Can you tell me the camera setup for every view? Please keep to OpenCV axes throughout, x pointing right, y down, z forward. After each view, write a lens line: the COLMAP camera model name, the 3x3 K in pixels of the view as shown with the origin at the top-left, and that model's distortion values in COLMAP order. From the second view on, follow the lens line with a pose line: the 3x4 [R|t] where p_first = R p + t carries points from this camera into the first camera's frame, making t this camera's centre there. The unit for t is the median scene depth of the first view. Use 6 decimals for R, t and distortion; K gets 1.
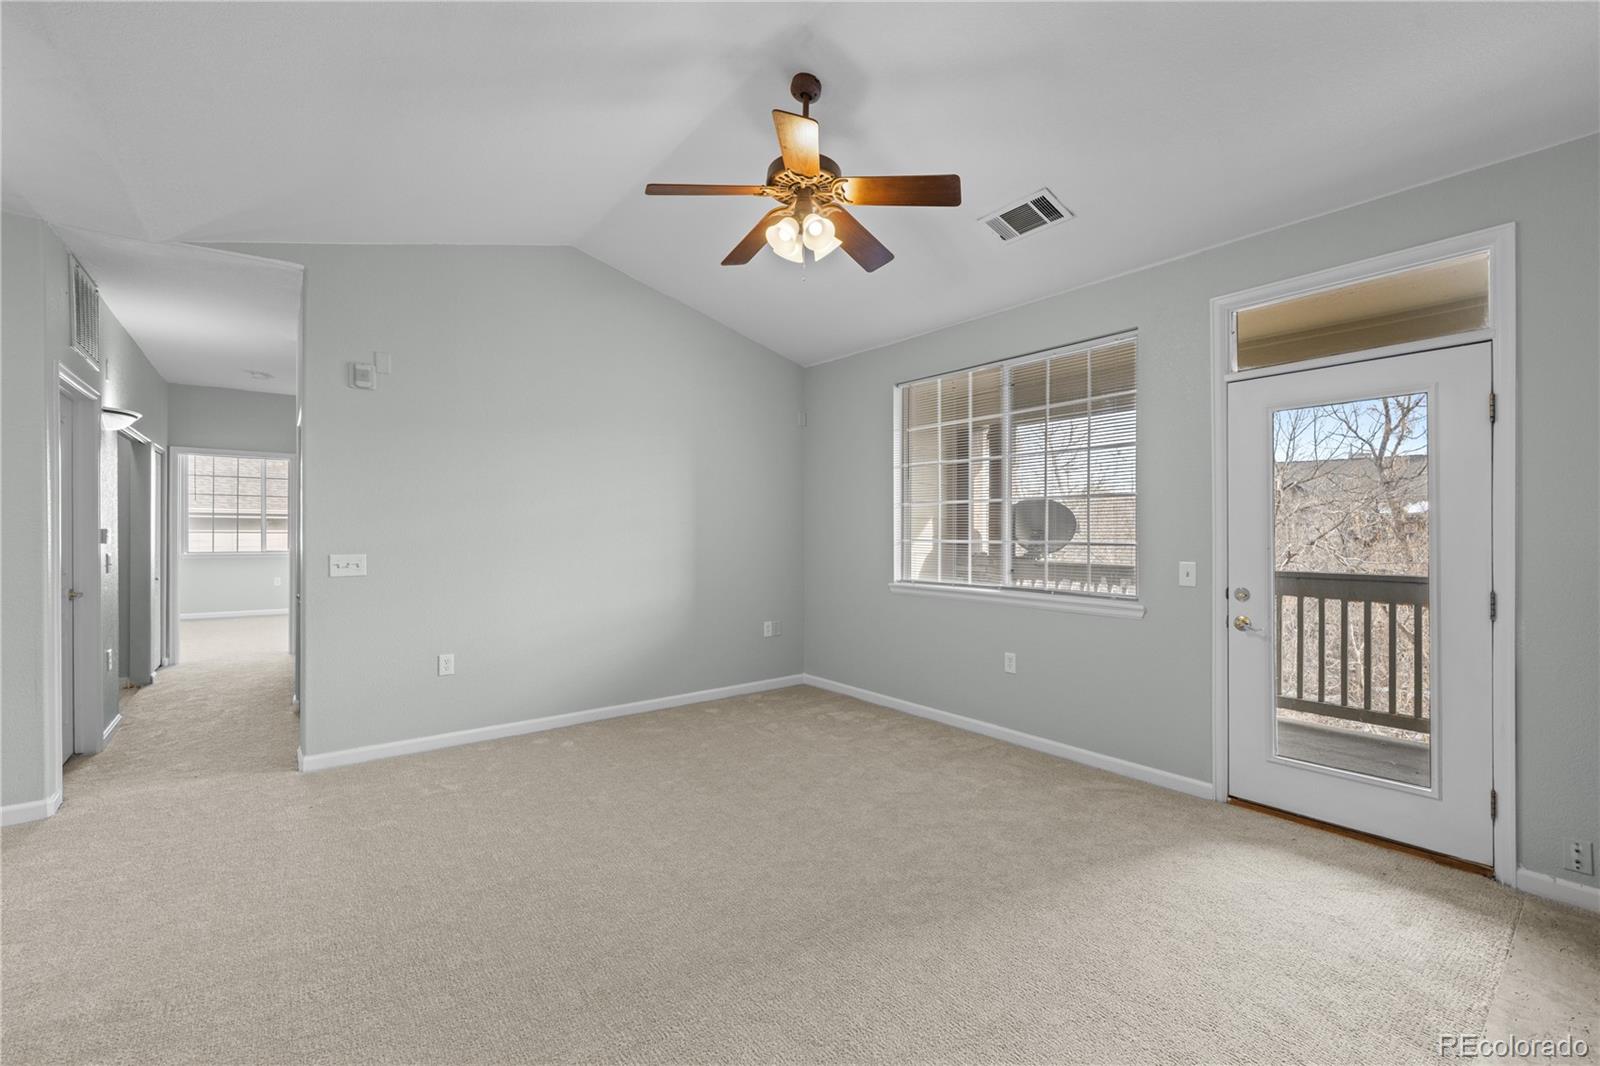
lens RADIAL K [[654.4, 0, 783.0], [0, 654.4, 535.0], [0, 0, 1]] dist [-0.003024, 0.000906]
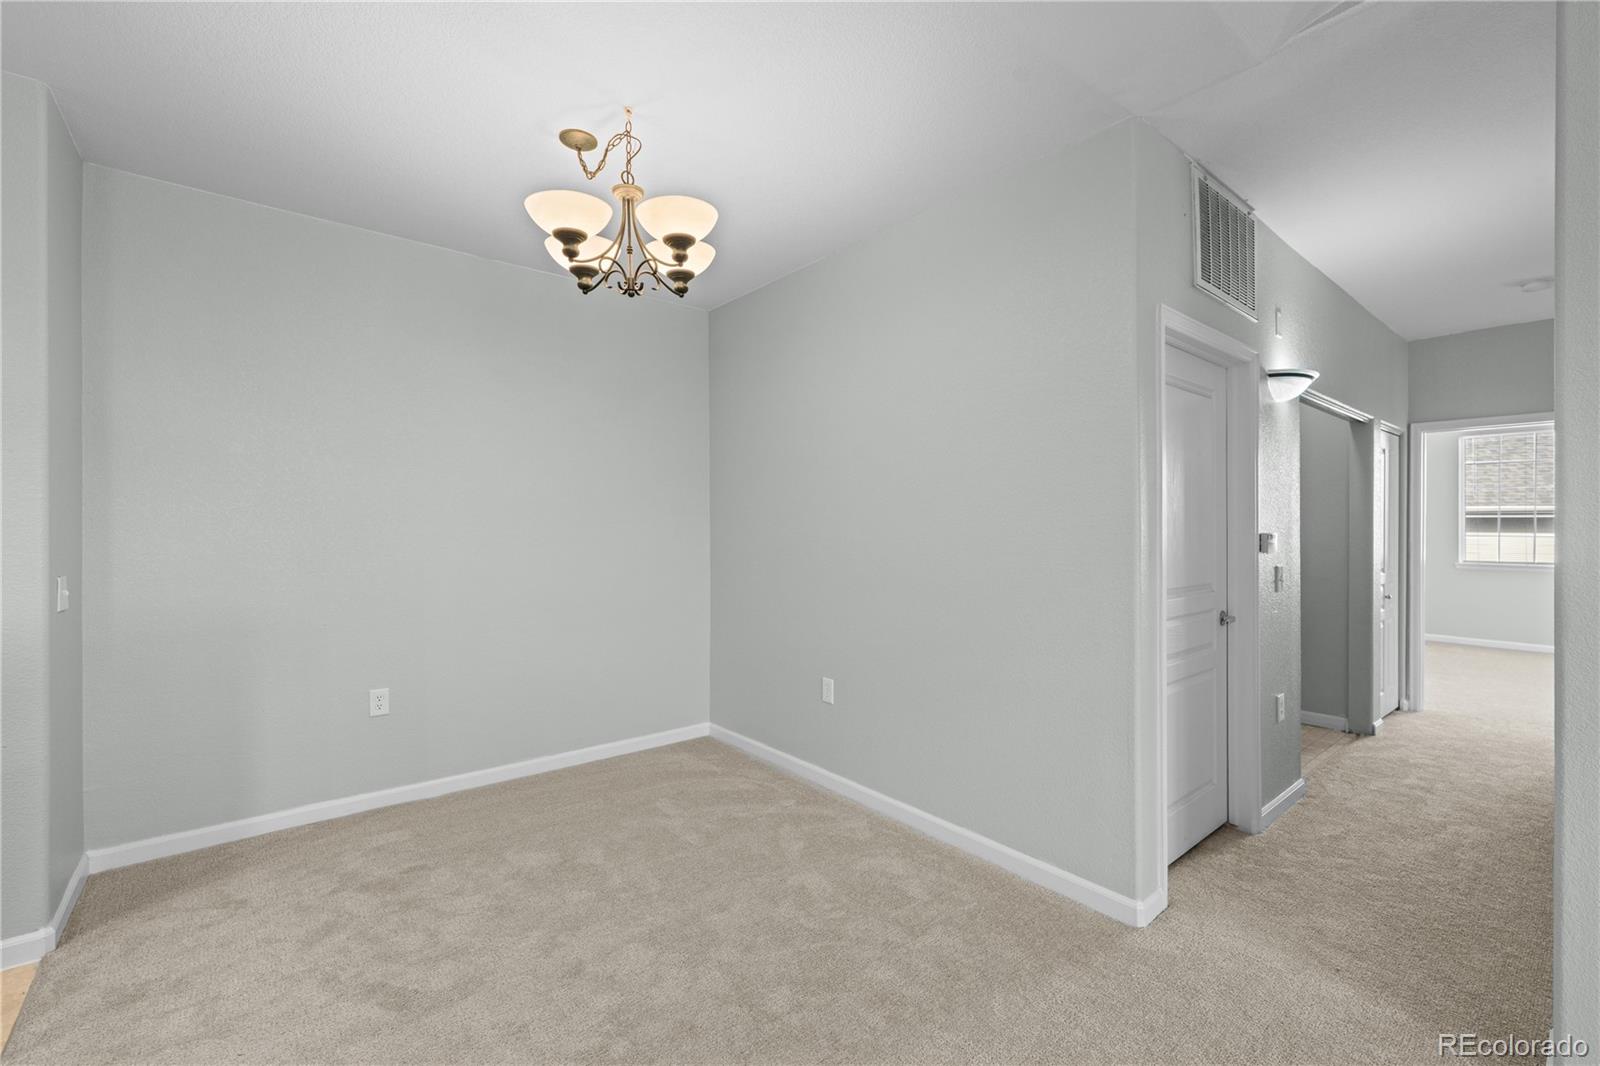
lens RADIAL K [[685.1, 0, 792.0], [0, 685.1, 523.1], [0, 0, 1]] dist [-0.007529, 0.001596]
pose [[0.024838, -0.004812, -0.999680, -0.274974], [-0.014317, 0.999884, -0.005169, -0.009263], [0.999589, 0.014441, 0.024766, 0.439561]]
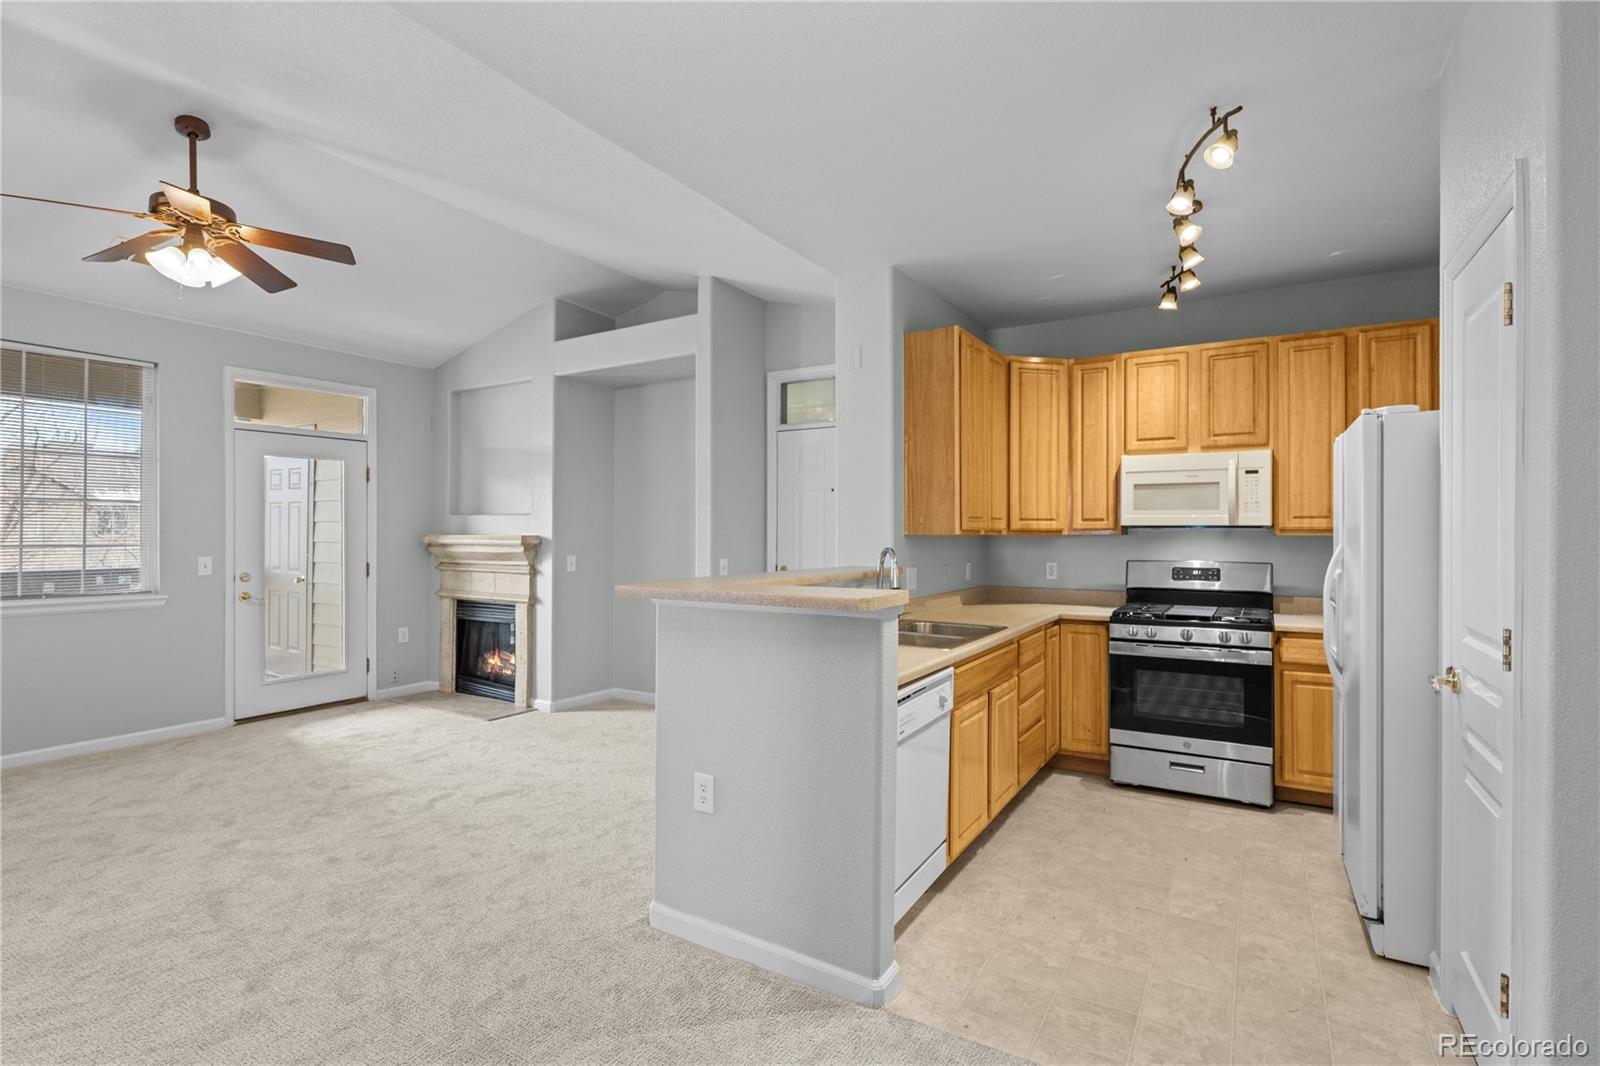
lens RADIAL K [[767.5, 0, 812.0], [0, 767.5, 537.0], [0, 0, 1]] dist [-0.003603, -0.000254]
pose [[-0.363098, -0.006177, 0.931731, -1.013439], [0.004292, 0.999956, 0.008302, -0.005921], [-0.931741, 0.007013, -0.363056, 0.333141]]
